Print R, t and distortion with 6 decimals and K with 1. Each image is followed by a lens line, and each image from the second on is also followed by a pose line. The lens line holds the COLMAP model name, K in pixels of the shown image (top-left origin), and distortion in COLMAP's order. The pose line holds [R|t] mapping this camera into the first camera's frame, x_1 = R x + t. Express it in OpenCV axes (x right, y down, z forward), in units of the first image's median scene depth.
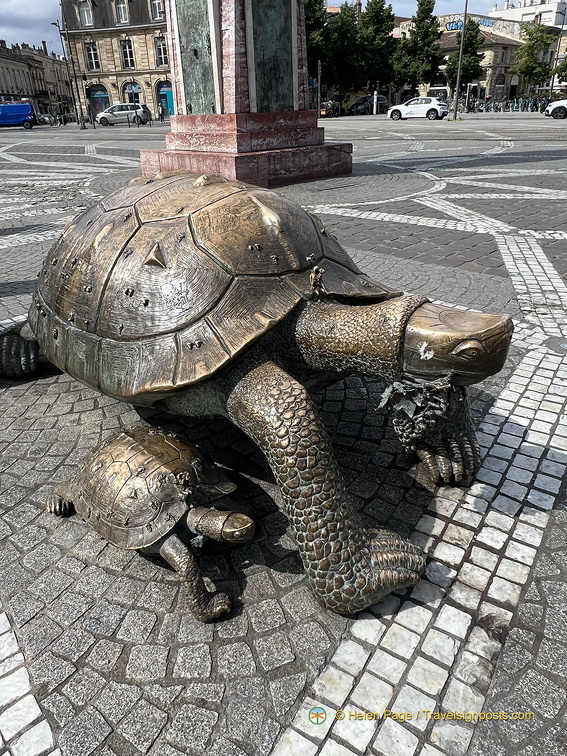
lens RADIAL K [[531.8, 0, 282.0], [0, 531.8, 375.6], [0, 0, 1]] dist [-0.002938, -0.000334]
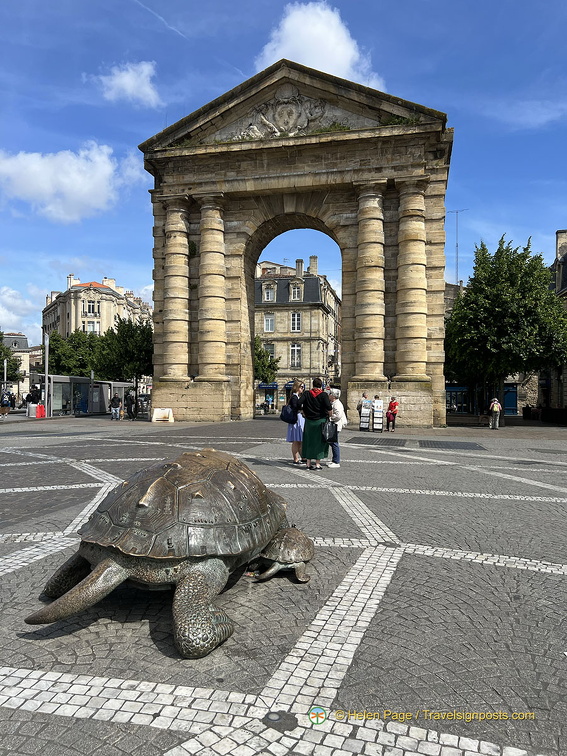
lens RADIAL K [[573.7, 0, 278.9], [0, 573.7, 393.9], [0, 0, 1]] dist [0.021414, -0.030934]
pose [[-0.531713, 0.025043, 0.846554, -2.183816], [0.396821, 0.890421, 0.222899, -0.932464], [-0.748208, 0.454448, -0.483386, 1.702621]]
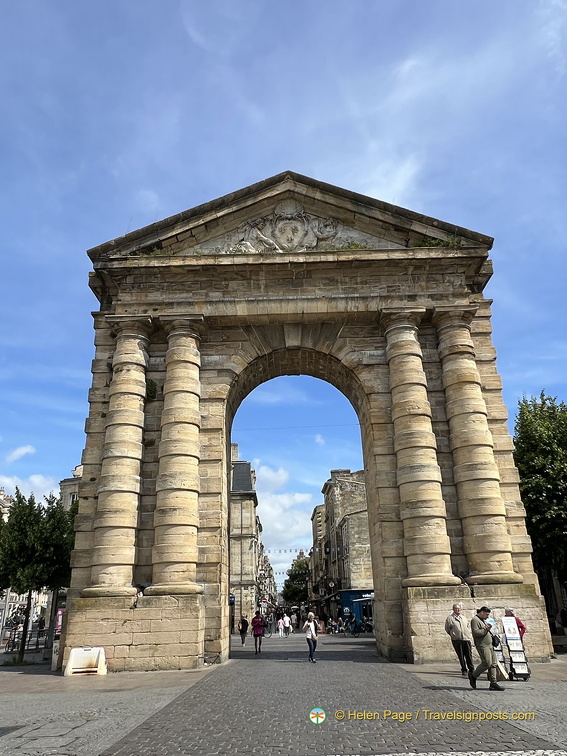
lens RADIAL K [[569.0, 0, 288.0], [0, 569.0, 374.7], [0, 0, 1]] dist [-0.001609, -0.000354]
pose [[-0.704972, 0.311105, 0.637361, 3.596065], [0.368559, 0.928488, -0.045553, -0.712369], [-0.605953, 0.202791, -0.769218, 0.700794]]
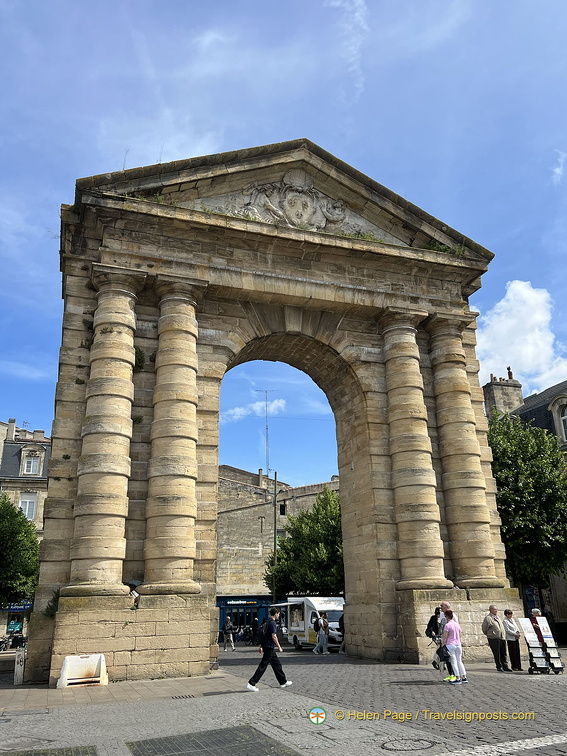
lens RADIAL K [[641.8, 0, 289.2], [0, 641.8, 381.1], [0, 0, 1]] dist [0.073844, -0.096888]
pose [[-0.904653, 0.190193, 0.381352, 6.264749], [0.240554, 0.966586, 0.088580, -1.890109], [-0.351762, 0.171870, -0.920176, 2.912281]]
